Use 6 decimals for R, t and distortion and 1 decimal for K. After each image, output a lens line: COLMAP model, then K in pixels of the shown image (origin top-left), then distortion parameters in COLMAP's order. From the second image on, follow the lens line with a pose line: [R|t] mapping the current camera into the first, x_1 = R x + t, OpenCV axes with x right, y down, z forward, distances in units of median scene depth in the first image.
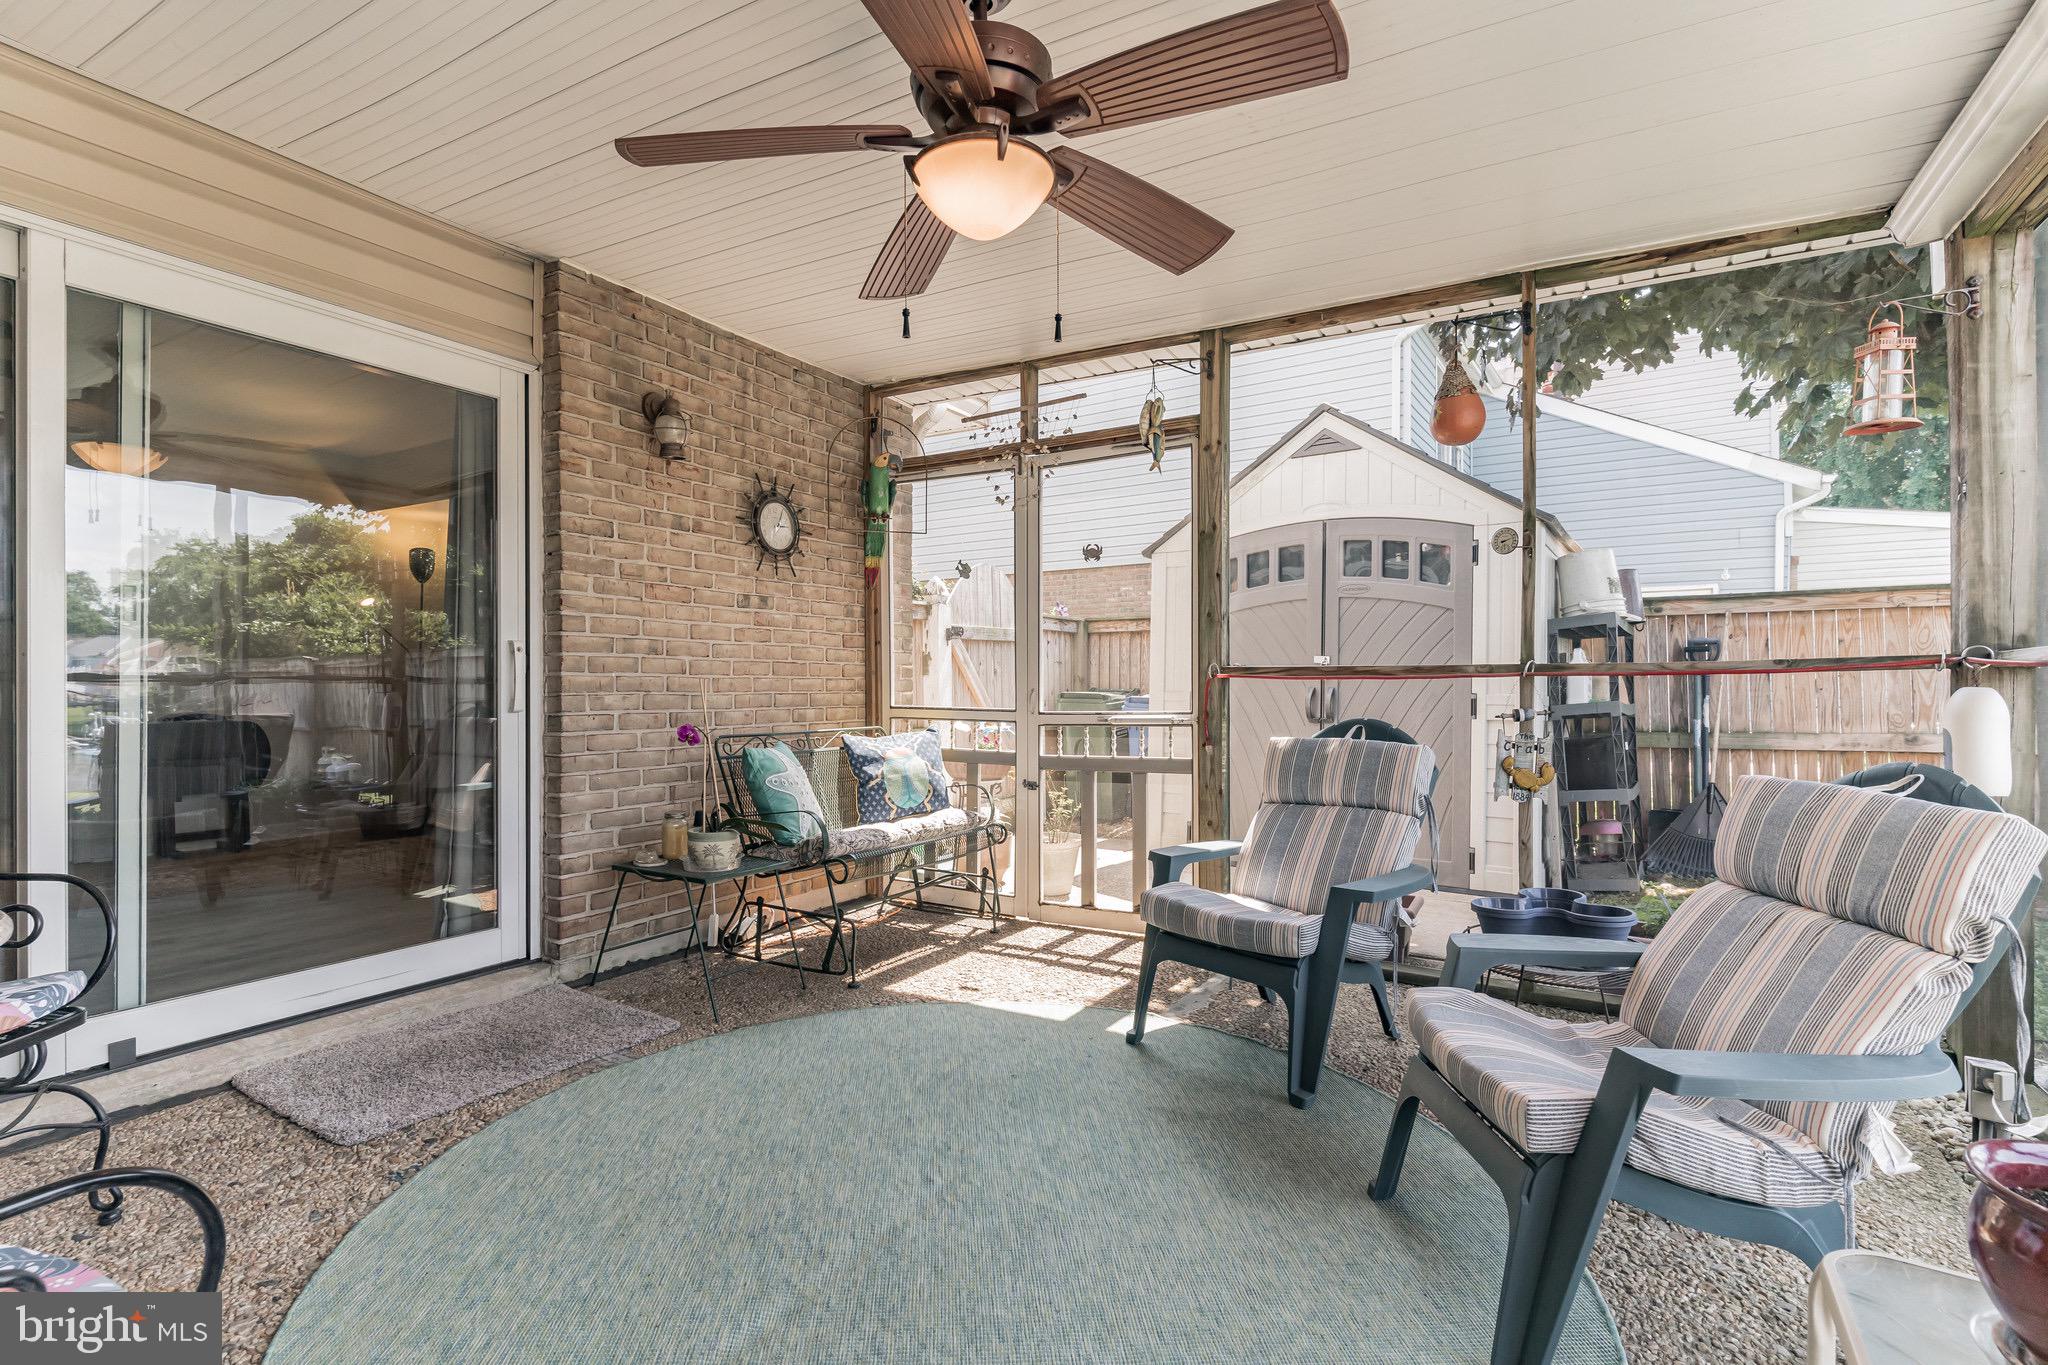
lens RADIAL K [[973.4, 0, 1003.5], [0, 973.4, 684.0], [0, 0, 1]] dist [0.003176, -0.000240]
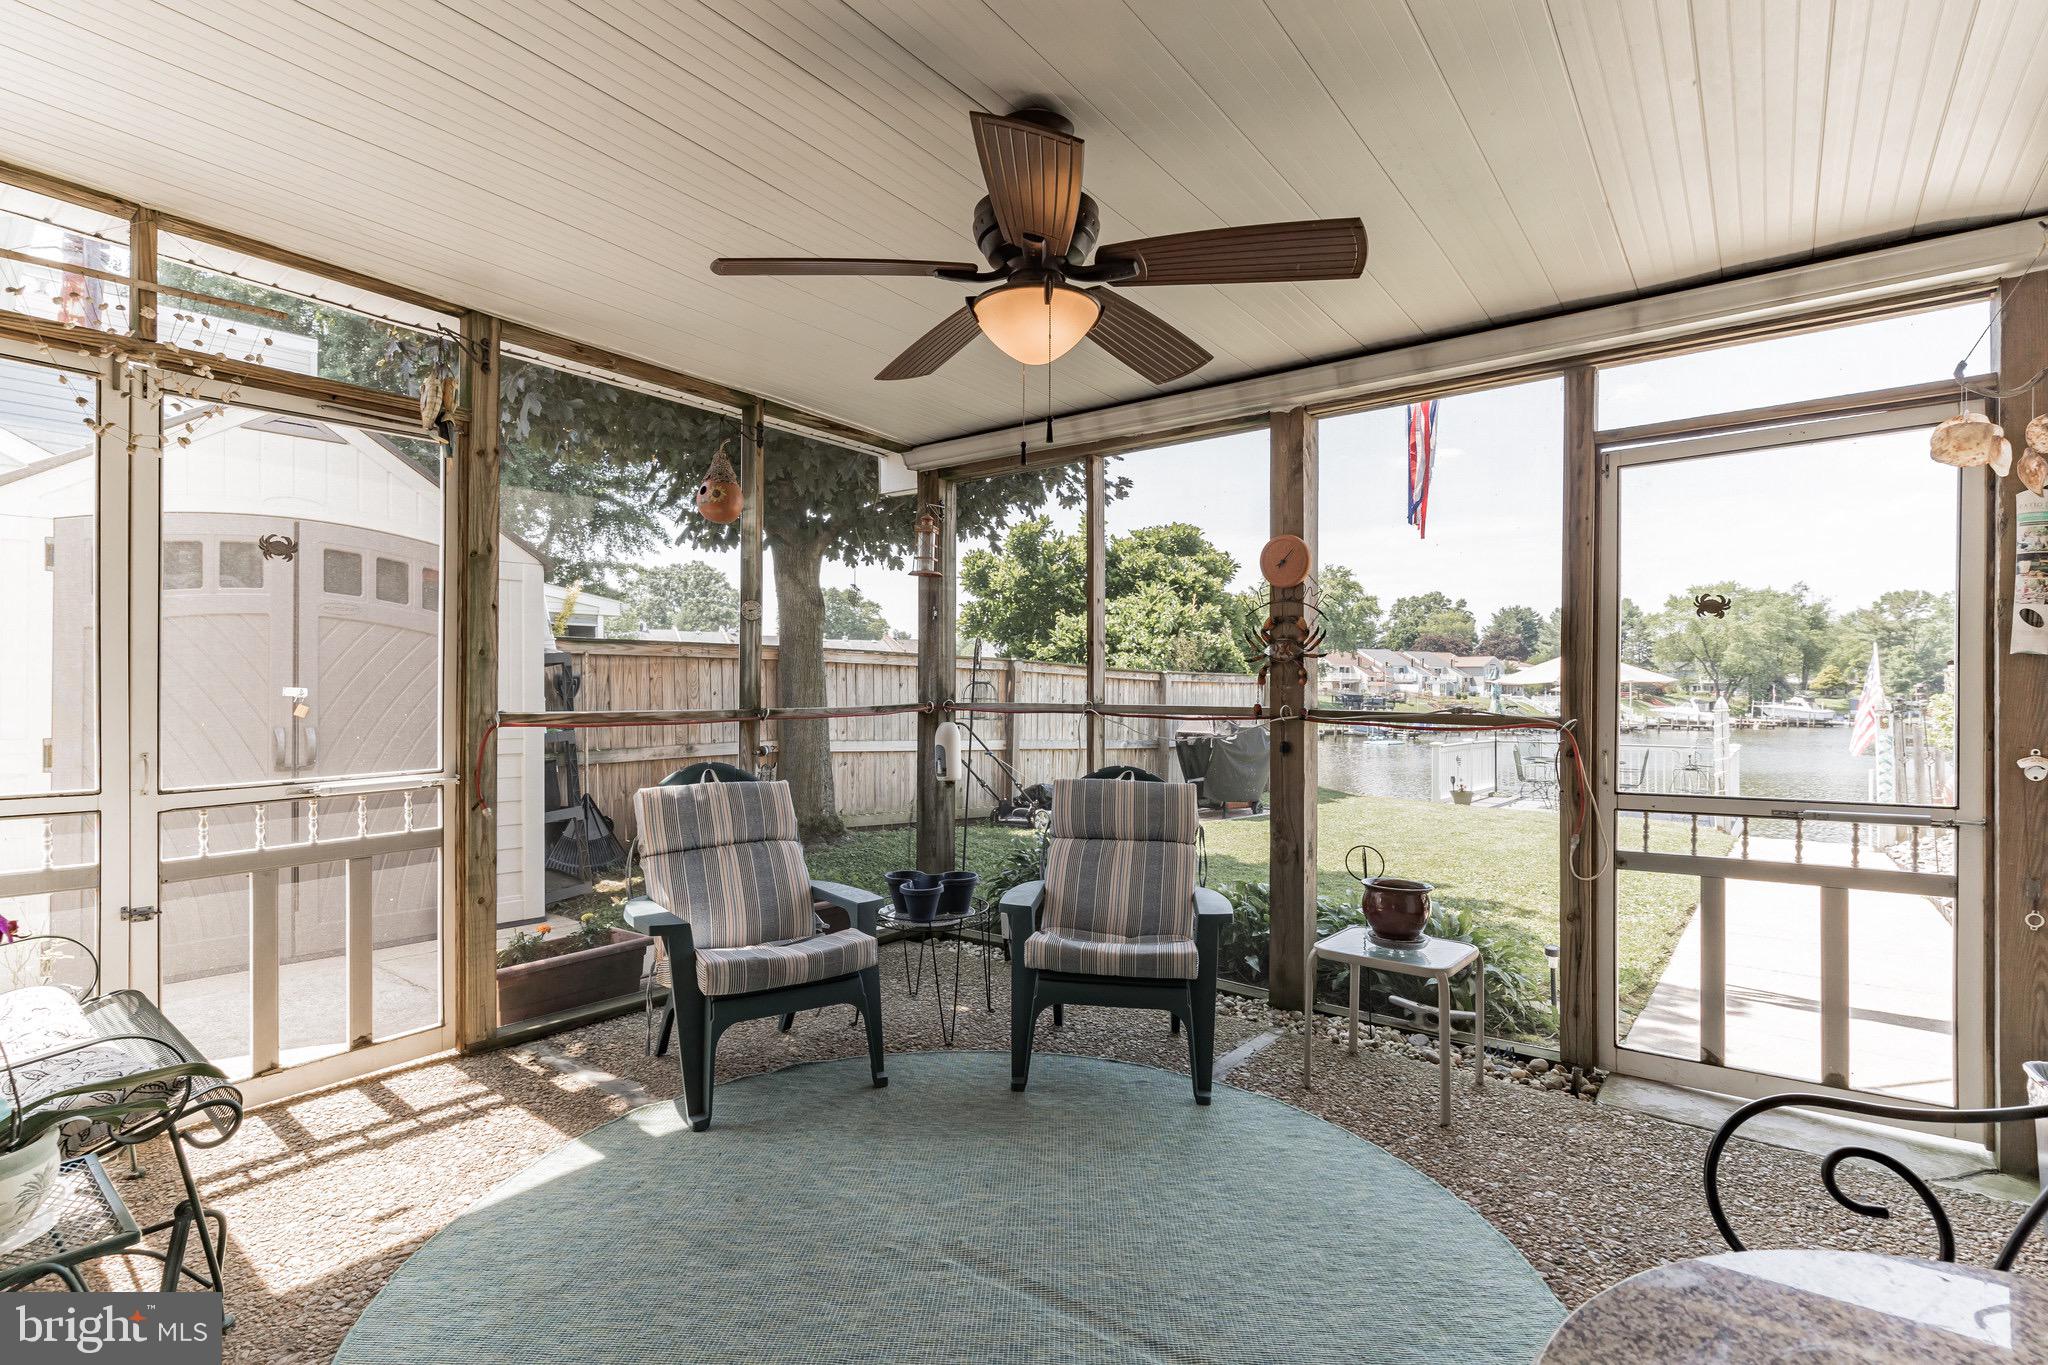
lens RADIAL K [[973.4, 0, 1017.8], [0, 973.4, 686.9], [0, 0, 1]] dist [0.003176, -0.000240]
pose [[0.118148, 0.004266, 0.992987, -0.576539], [-0.003335, 0.999987, -0.003899, -0.040251], [-0.992990, -0.002851, 0.118160, 0.448040]]
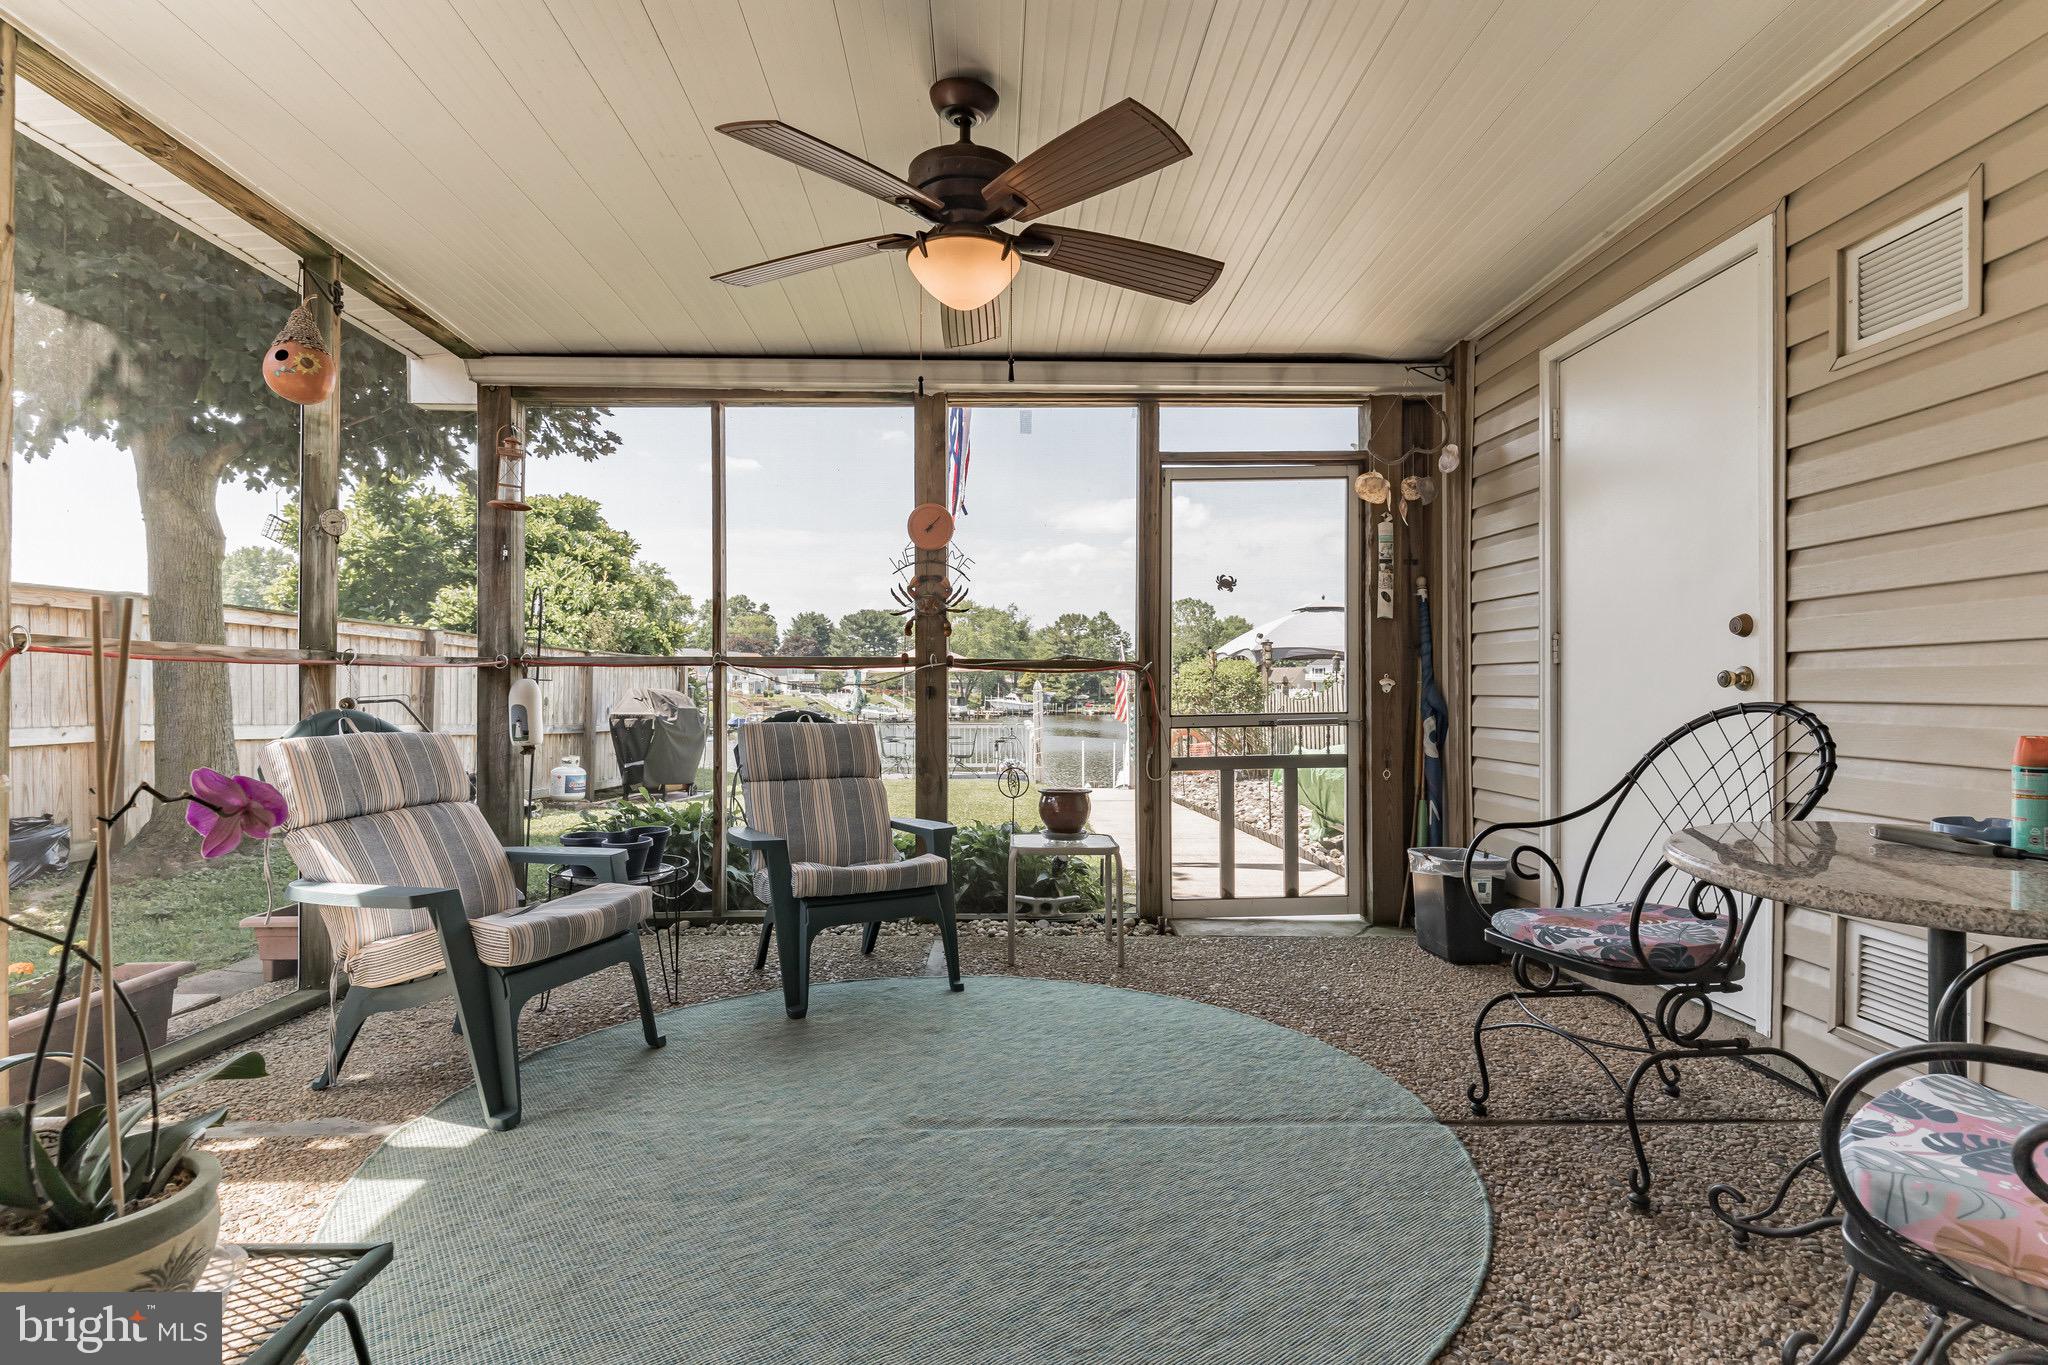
lens RADIAL K [[973.4, 0, 1018.0], [0, 973.4, 688.2], [0, 0, 1]] dist [0.003176, -0.000240]
pose [[-0.536068, 0.003430, 0.844168, -0.560745], [0.002345, 0.999994, -0.002574, 0.016844], [-0.844171, 0.000599, -0.536073, 0.816374]]
